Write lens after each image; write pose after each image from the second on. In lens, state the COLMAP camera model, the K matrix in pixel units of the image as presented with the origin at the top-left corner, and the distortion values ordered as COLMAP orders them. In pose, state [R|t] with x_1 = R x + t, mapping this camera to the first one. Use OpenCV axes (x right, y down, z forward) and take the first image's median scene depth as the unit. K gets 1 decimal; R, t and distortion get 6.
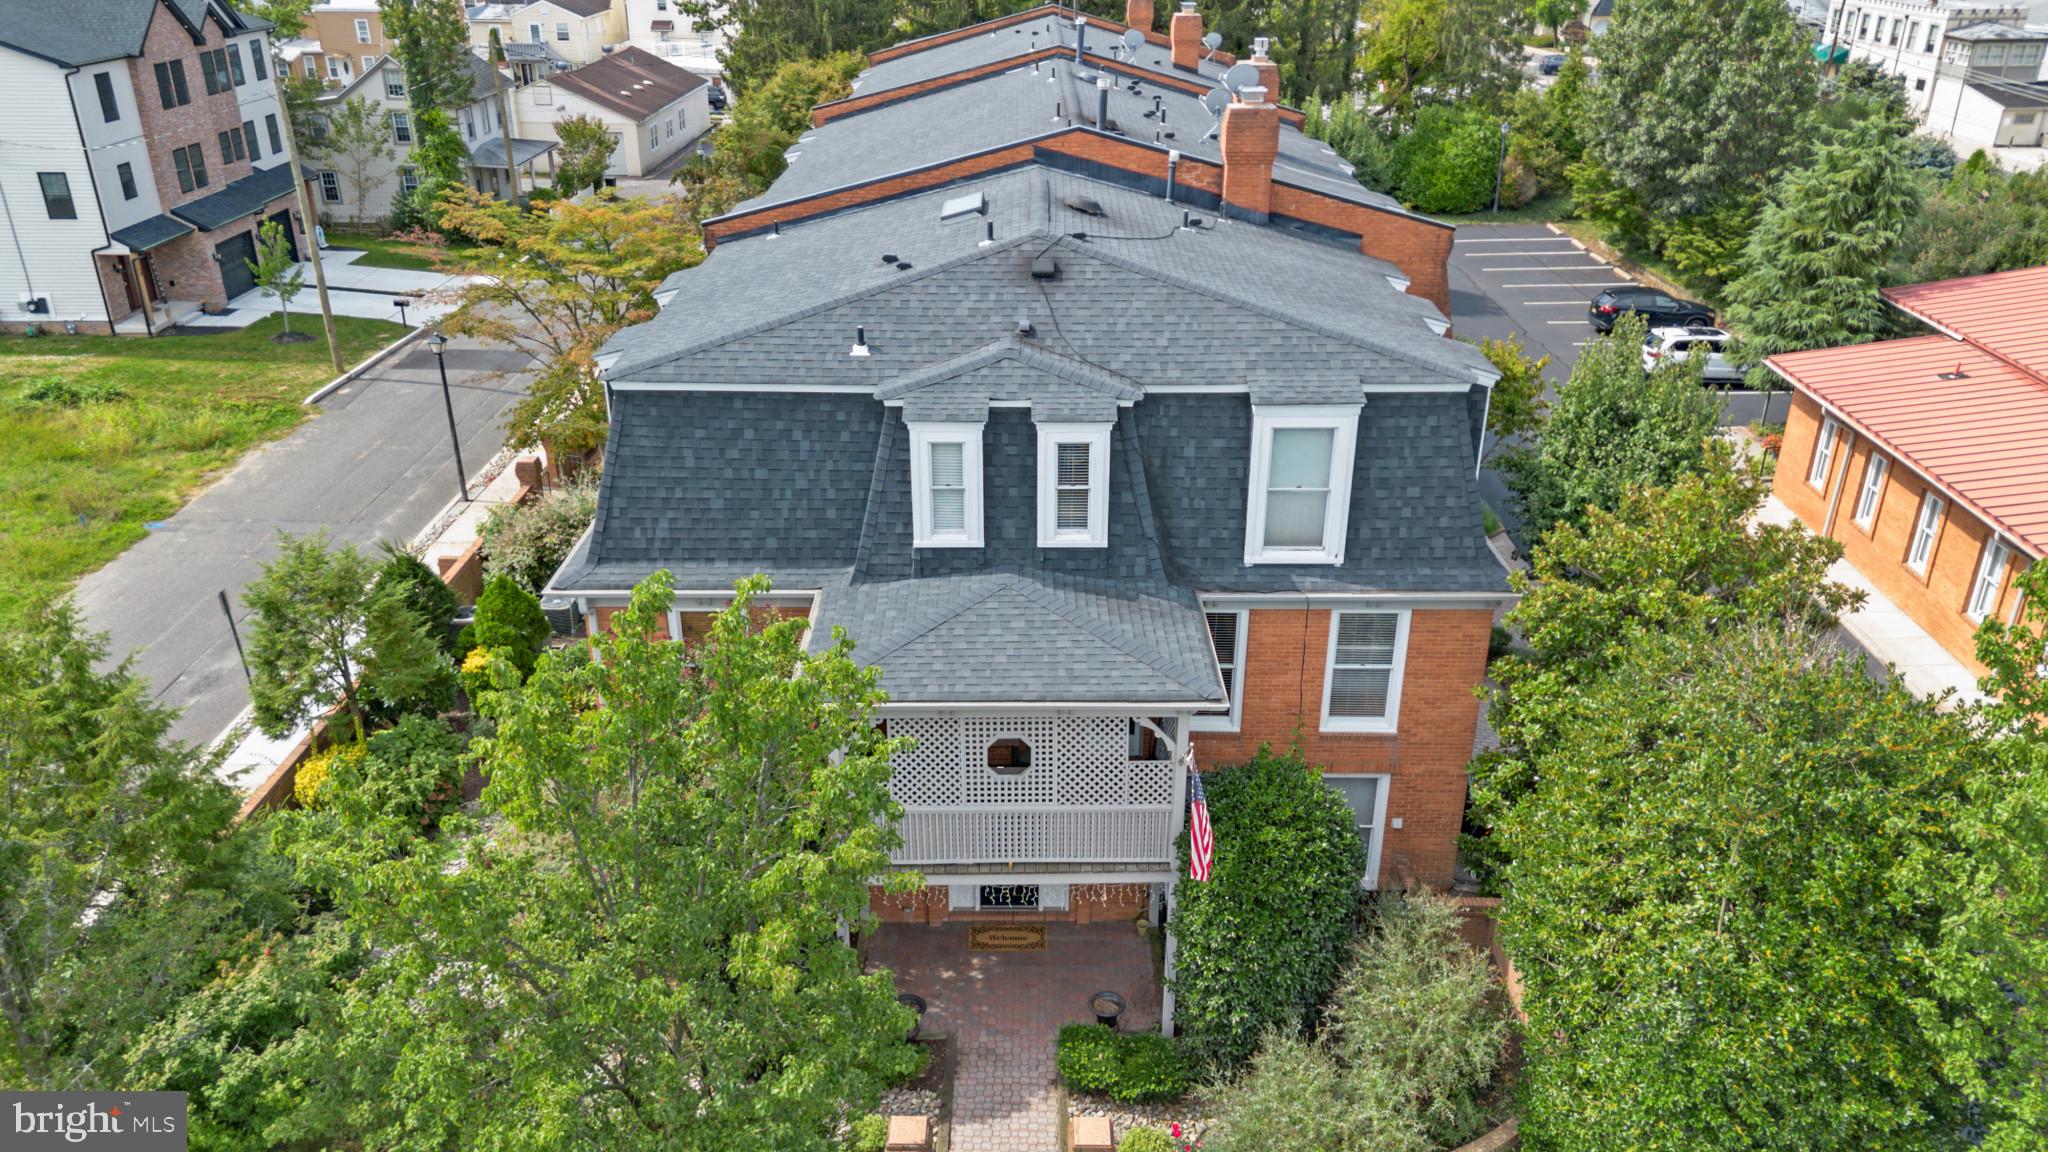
lens RADIAL K [[1476.2, 0, 1024.9], [0, 1476.2, 573.4], [0, 0, 1]] dist [0.021908, -0.015686]
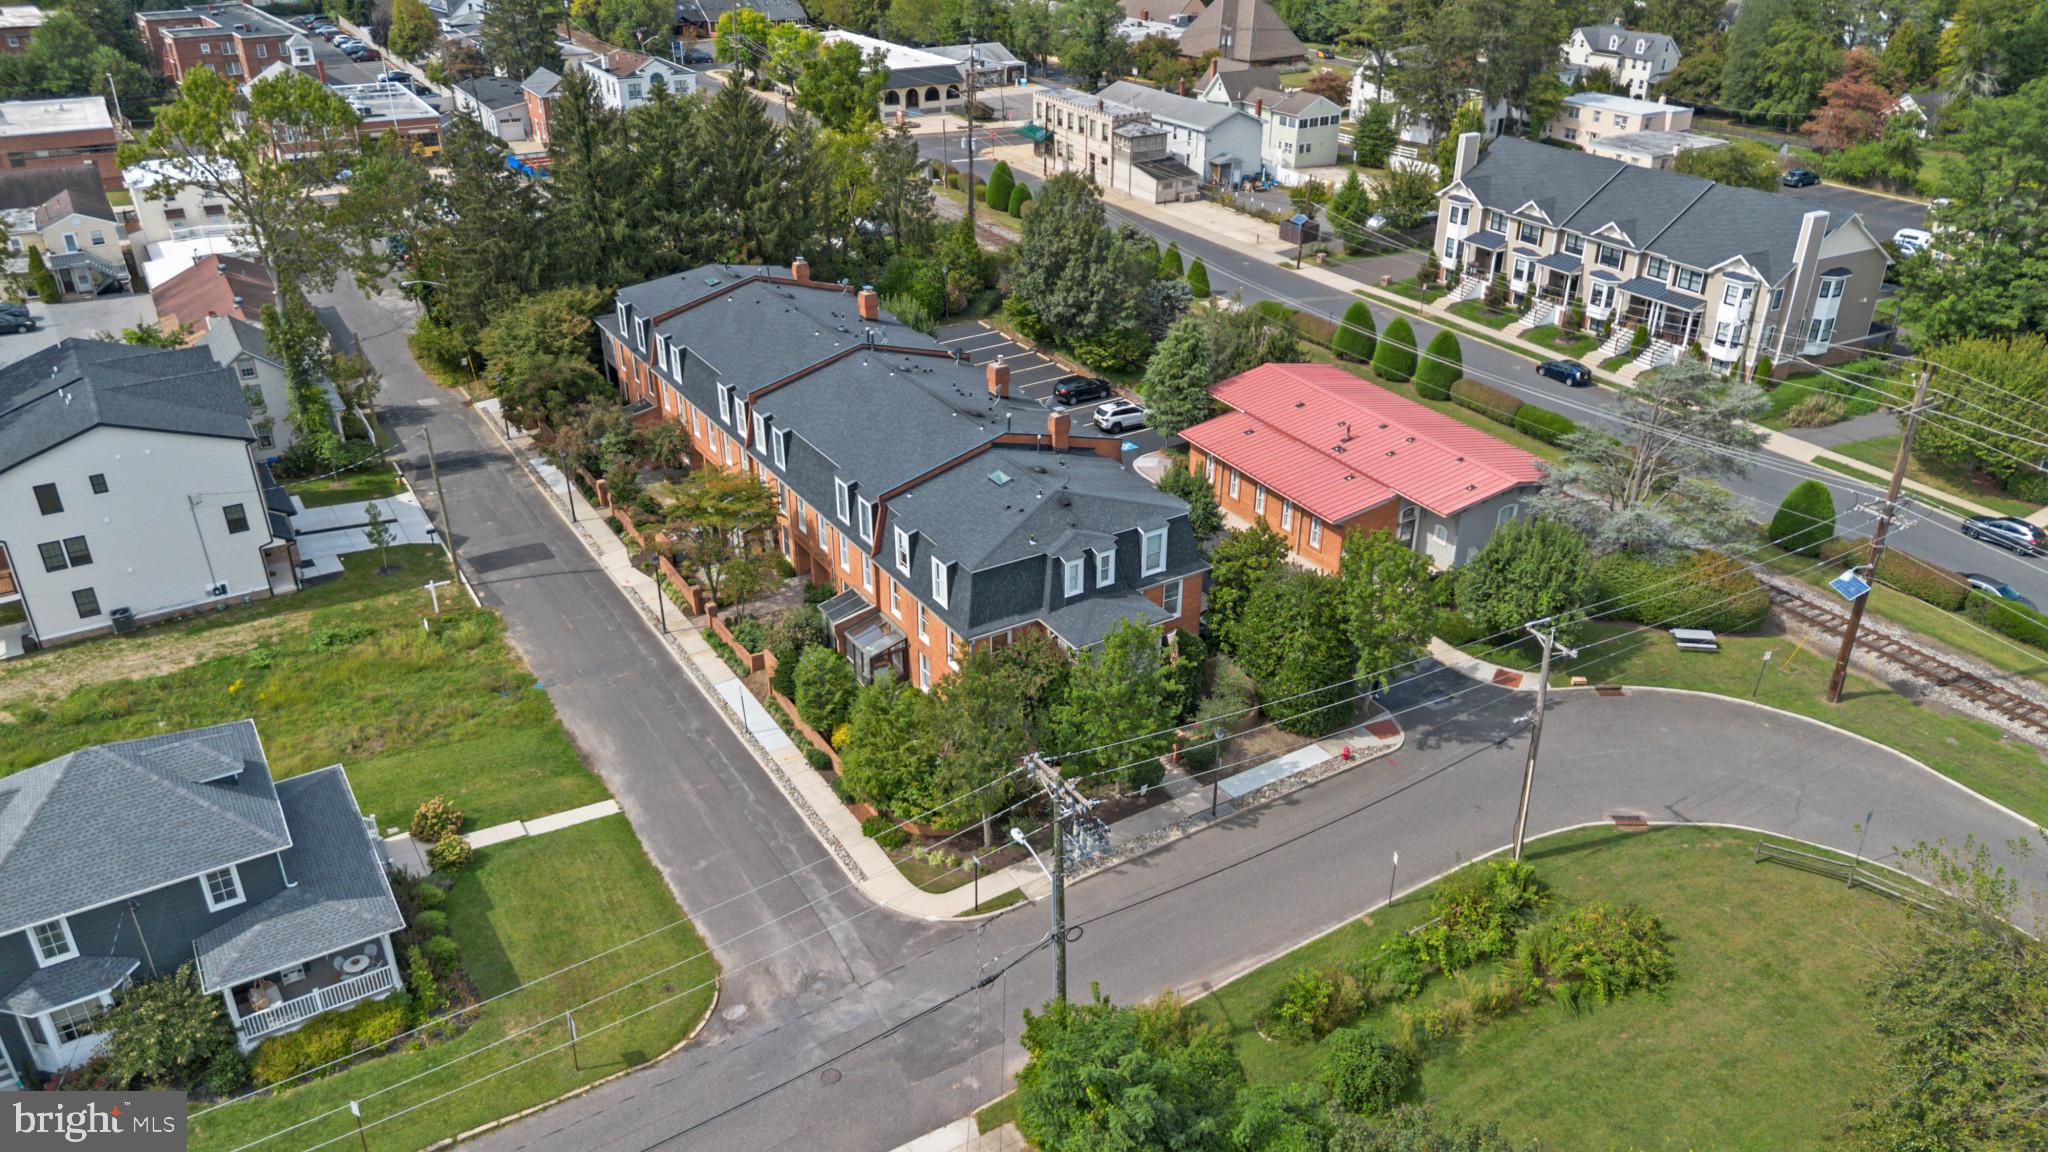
lens RADIAL K [[1476.2, 0, 1030.6], [0, 1476.2, 582.5], [0, 0, 1]] dist [0.021908, -0.015686]
pose [[0.850637, -0.245091, 0.465132, -0.826983], [0.220269, 0.969442, 0.107996, -0.210511], [-0.477388, 0.010589, 0.878629, -0.925473]]
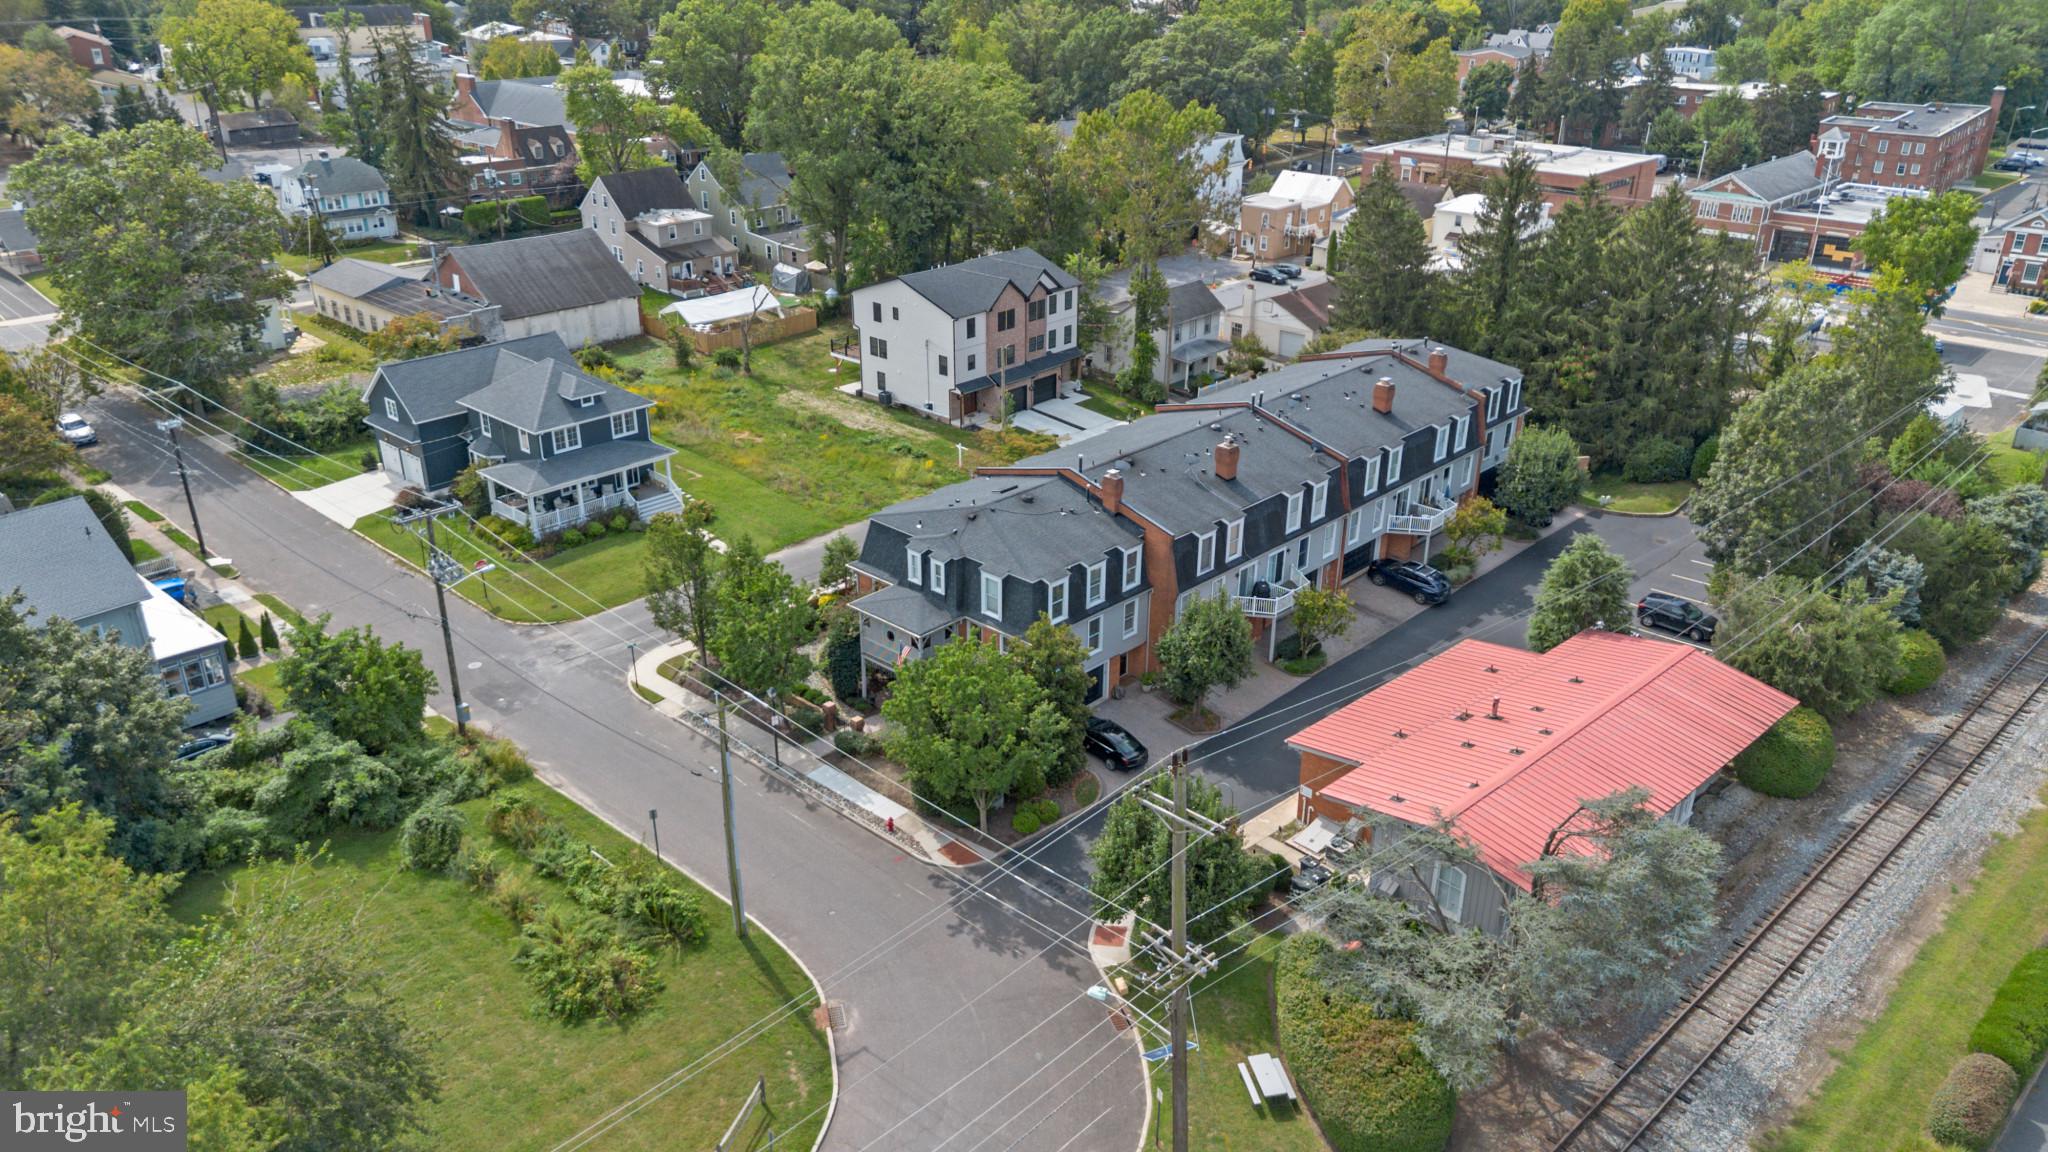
lens RADIAL K [[1476.2, 0, 1033.3], [0, 1476.2, 573.9], [0, 0, 1]] dist [0.021908, -0.015686]
pose [[0.729491, 0.278670, -0.624649, 1.236073], [-0.288223, 0.953441, 0.088753, -0.226859], [0.620299, 0.115294, 0.775846, -0.851923]]
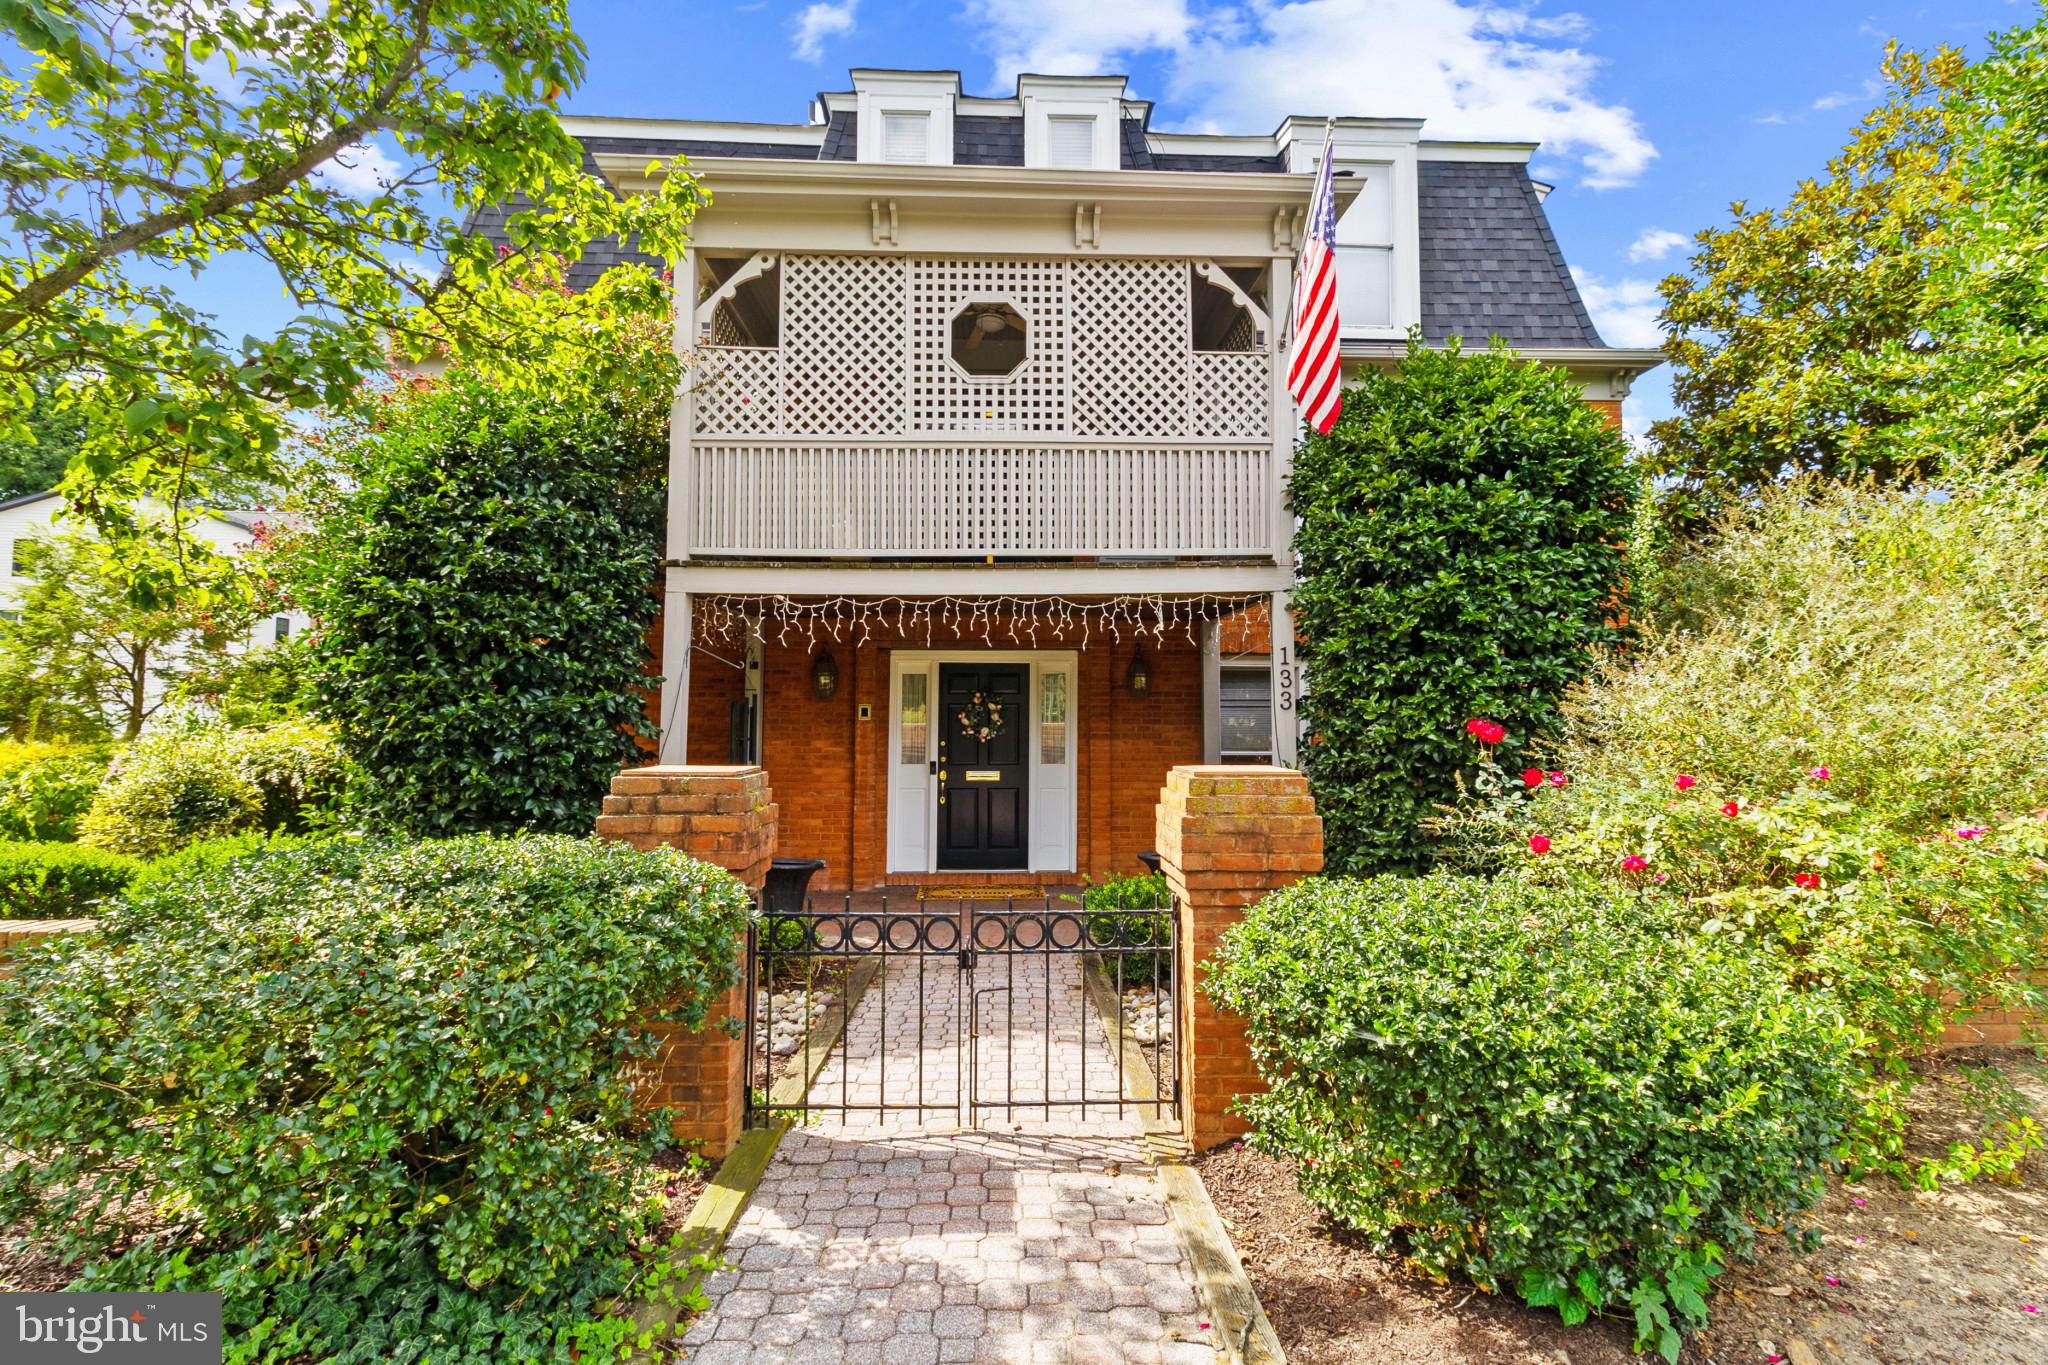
lens RADIAL K [[946.2, 0, 1024.2], [0, 946.2, 677.6], [0, 0, 1]] dist [0.009094, -0.000153]
pose [[0.998882, 0.001292, 0.047262, -0.006371], [0.019841, 0.895894, -0.443824, 0.183253], [-0.042915, 0.444265, 0.894867, 0.323987]]
